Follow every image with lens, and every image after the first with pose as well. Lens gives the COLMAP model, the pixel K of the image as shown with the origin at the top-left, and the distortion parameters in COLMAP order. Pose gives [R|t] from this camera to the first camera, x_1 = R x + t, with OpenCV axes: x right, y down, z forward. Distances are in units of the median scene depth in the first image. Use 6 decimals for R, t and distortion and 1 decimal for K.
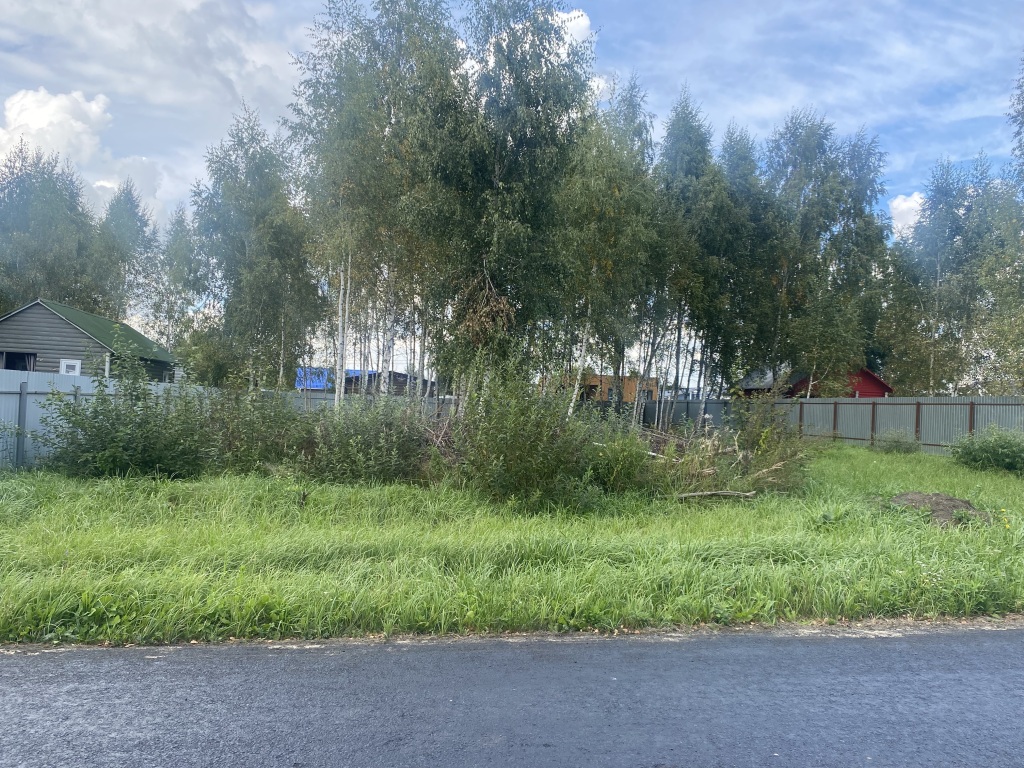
lens RADIAL K [[780.1, 0, 512.0], [0, 780.1, 384.0], [0, 0, 1]] dist [0.025584, -0.026611]
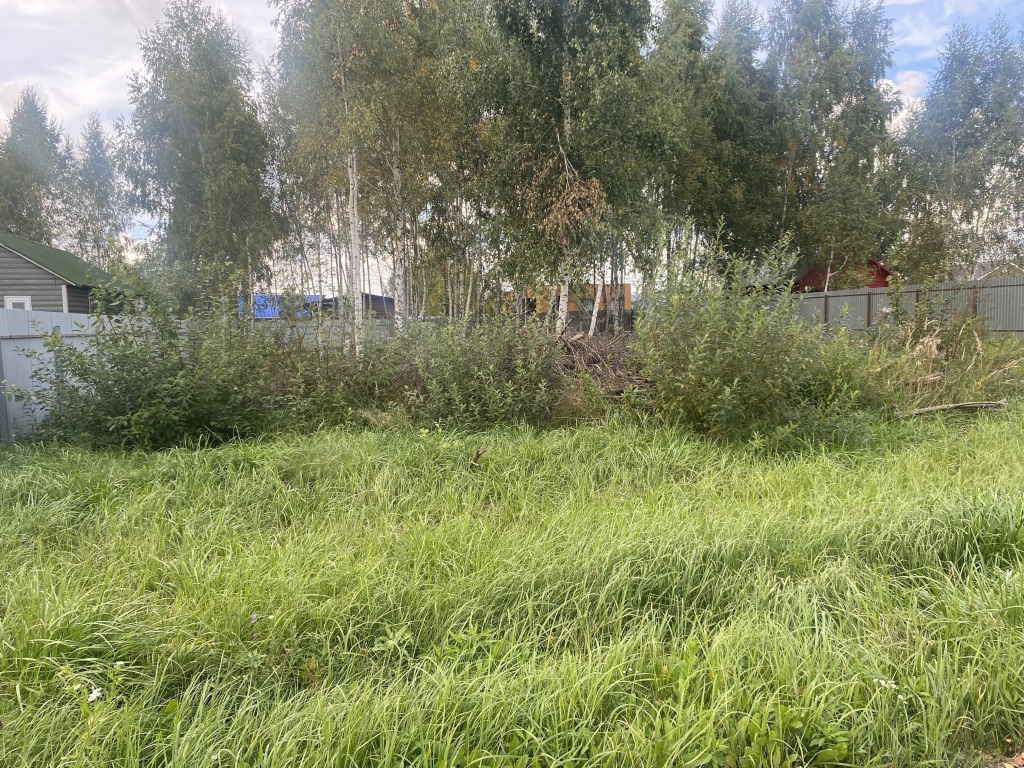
lens RADIAL K [[776.7, 0, 512.0], [0, 776.7, 384.0], [0, 0, 1]] dist [0.004558, 0.008946]
pose [[0.993363, -0.073056, 0.088843, -0.086264], [0.063103, 0.991916, 0.110091, 0.001593], [-0.096168, -0.103754, 0.989943, 0.094590]]
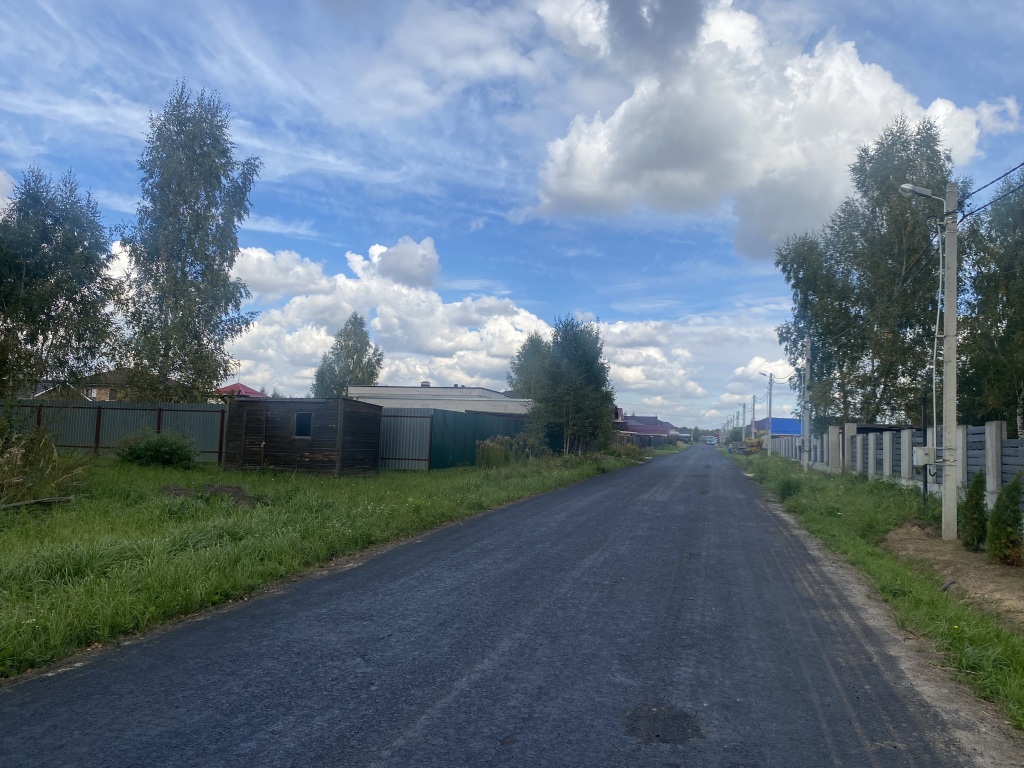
lens RADIAL K [[799.6, 0, 512.0], [0, 799.6, 384.0], [0, 0, 1]] dist [0.038097, 0.000724]
pose [[0.391193, 0.039593, 0.919456, -0.158607], [-0.043045, 0.998768, -0.024694, -0.003521], [-0.919301, -0.029918, 0.392416, 0.014368]]
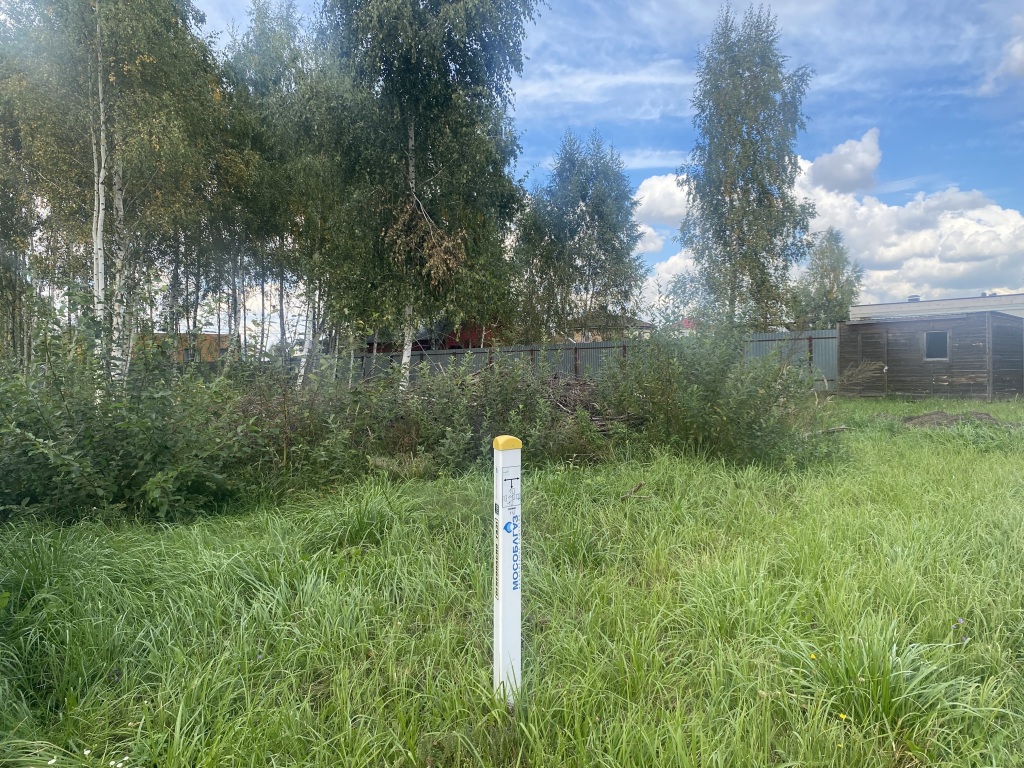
lens RADIAL K [[780.1, 0, 512.0], [0, 780.1, 384.0], [0, 0, 1]] dist [0.025584, -0.026611]
pose [[0.800062, -0.071197, 0.595678, -0.206128], [0.039902, 0.997049, 0.065577, -0.001023], [-0.598589, -0.028697, 0.800542, 0.138666]]
